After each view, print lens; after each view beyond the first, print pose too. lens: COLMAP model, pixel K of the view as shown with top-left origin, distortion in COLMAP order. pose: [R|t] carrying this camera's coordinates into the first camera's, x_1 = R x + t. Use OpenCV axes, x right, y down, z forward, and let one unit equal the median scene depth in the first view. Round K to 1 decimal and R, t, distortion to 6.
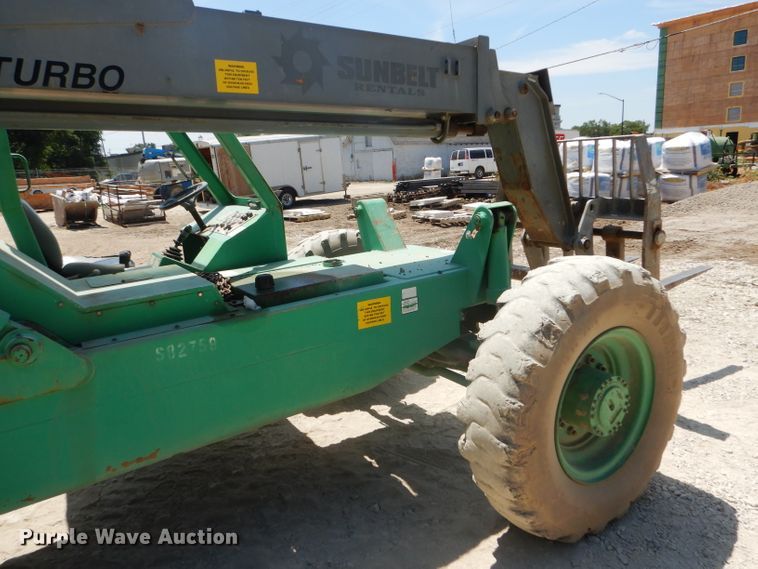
lens RADIAL K [[544.0, 0, 379.1], [0, 544.0, 285.4], [0, 0, 1]] dist [0.002772, -0.002050]
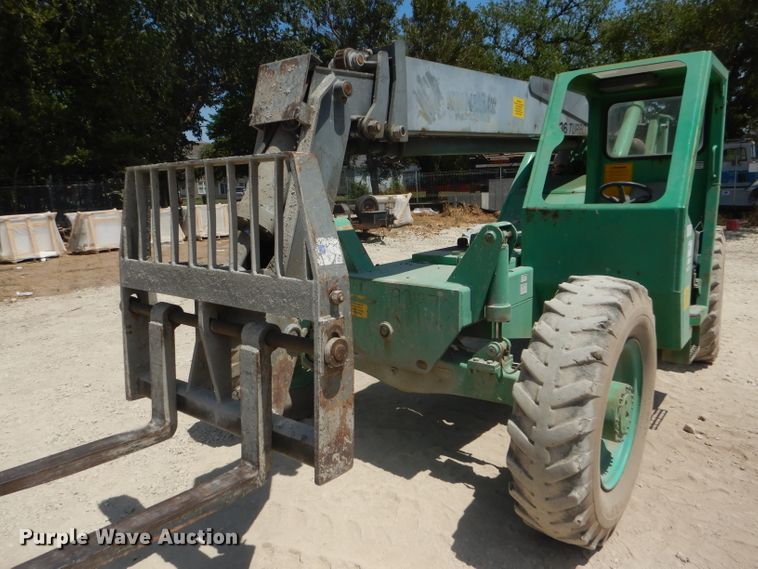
lens RADIAL K [[544.0, 0, 377.0], [0, 544.0, 281.8], [0, 0, 1]] dist [0.002772, -0.002050]
pose [[-0.950944, 0.135301, -0.278206, 0.367204], [0.015289, 0.918745, 0.394555, -0.384651], [0.308984, 0.370946, -0.875744, 1.642327]]
